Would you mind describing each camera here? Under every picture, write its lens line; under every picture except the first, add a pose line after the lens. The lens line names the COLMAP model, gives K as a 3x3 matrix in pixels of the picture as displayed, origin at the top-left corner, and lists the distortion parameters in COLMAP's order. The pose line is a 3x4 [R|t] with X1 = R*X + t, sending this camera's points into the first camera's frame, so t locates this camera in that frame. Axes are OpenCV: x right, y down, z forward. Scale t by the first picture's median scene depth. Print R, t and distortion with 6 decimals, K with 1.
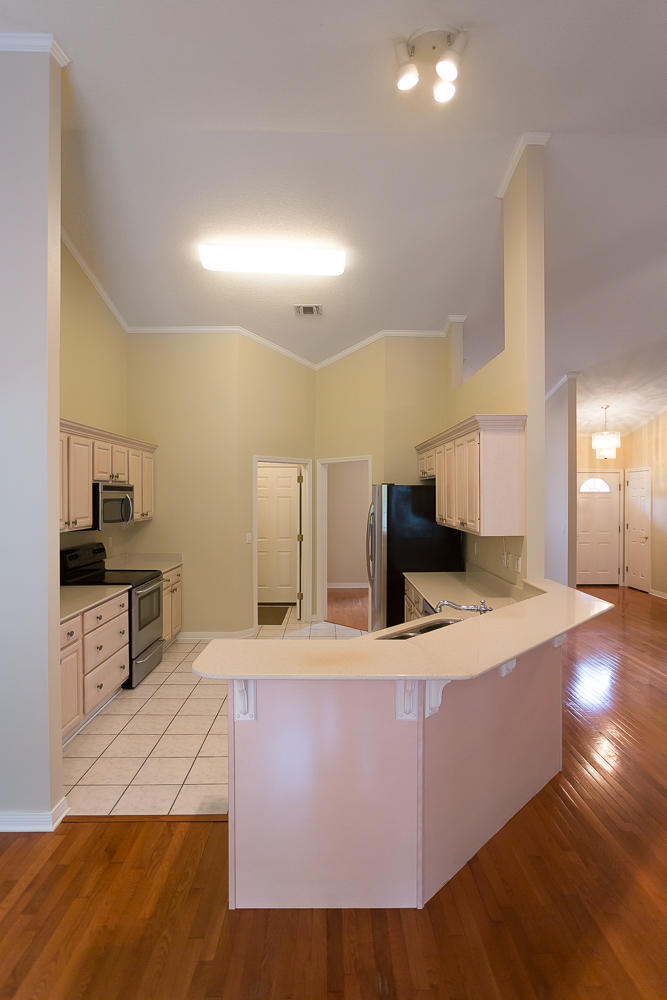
lens RADIAL K [[500.3, 0, 335.1], [0, 500.3, 498.9], [0, 0, 1]] dist [-0.018979, 0.000694]
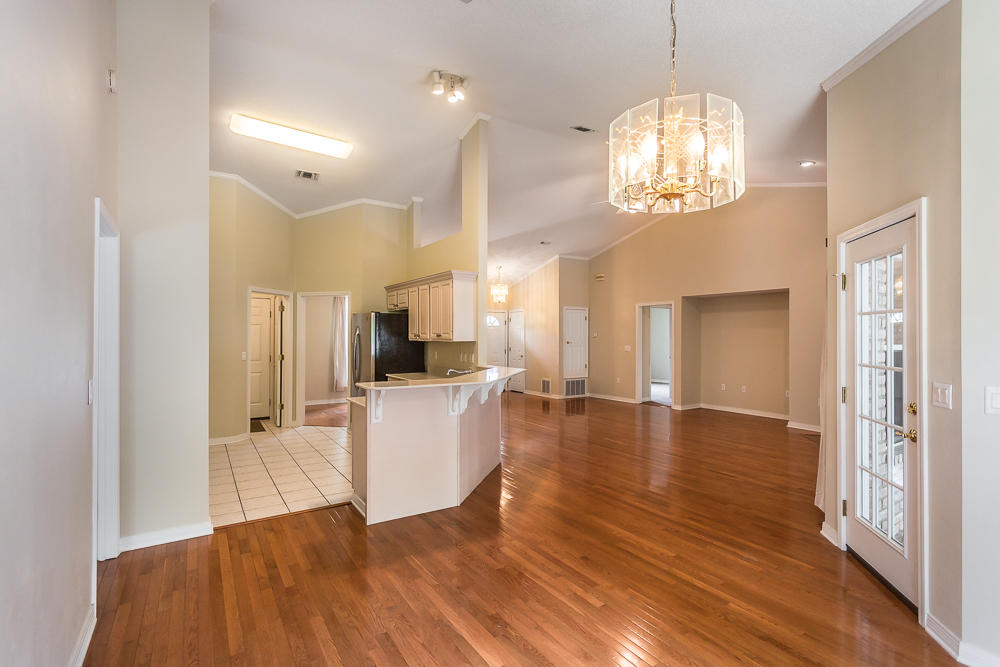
lens RADIAL K [[481.3, 0, 501.5], [0, 481.3, 334.5], [0, 0, 1]] dist [-0.001636, -0.000047]
pose [[0.853540, 0.006548, 0.520986, -0.267051], [0.000072, 0.999920, -0.012685, 0.045779], [-0.521027, 0.010865, 0.853471, -0.305866]]
